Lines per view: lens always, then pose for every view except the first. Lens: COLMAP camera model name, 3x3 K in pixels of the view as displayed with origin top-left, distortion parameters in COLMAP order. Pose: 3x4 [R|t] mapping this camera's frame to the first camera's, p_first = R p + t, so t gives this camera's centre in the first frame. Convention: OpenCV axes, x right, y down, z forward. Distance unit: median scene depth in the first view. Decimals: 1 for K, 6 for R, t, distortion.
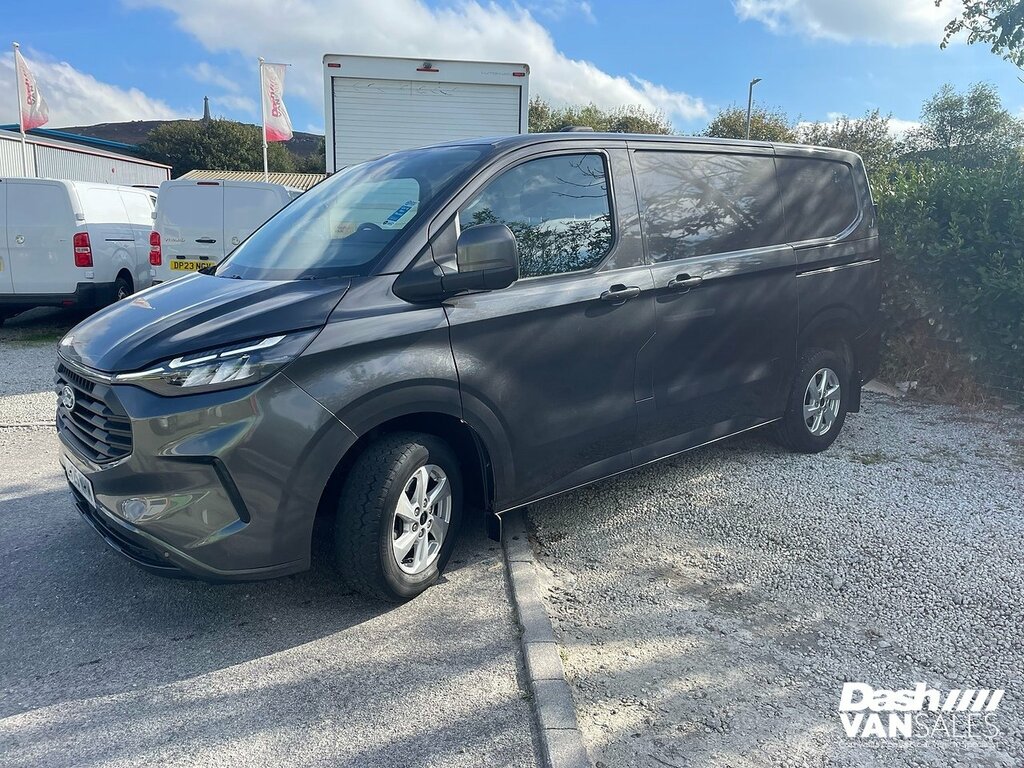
lens RADIAL K [[745.0, 0, 511.7], [0, 745.0, 386.7], [0, 0, 1]] dist [0.029609, 0.000437]
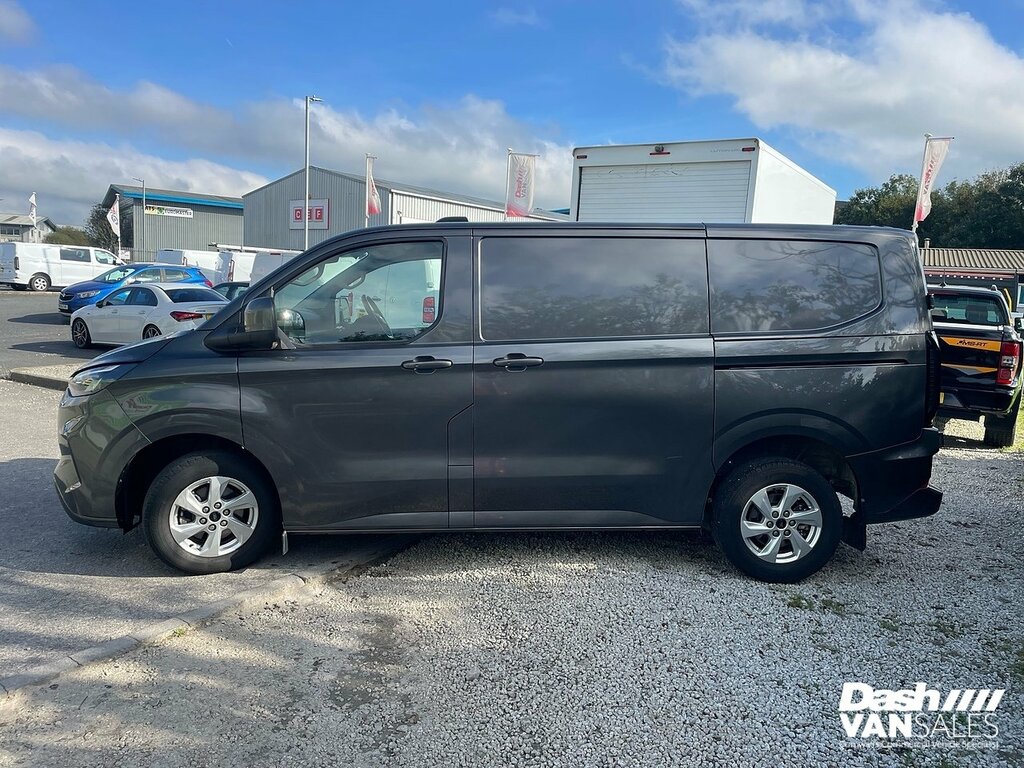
lens RADIAL K [[755.6, 0, 524.2], [0, 755.6, 389.2], [0, 0, 1]] dist [0.044845, -0.035672]
pose [[0.791833, 0.105818, -0.601501, 0.898032], [-0.158402, 0.986757, -0.034931, -0.068202], [0.589839, 0.122938, 0.798108, 0.182521]]
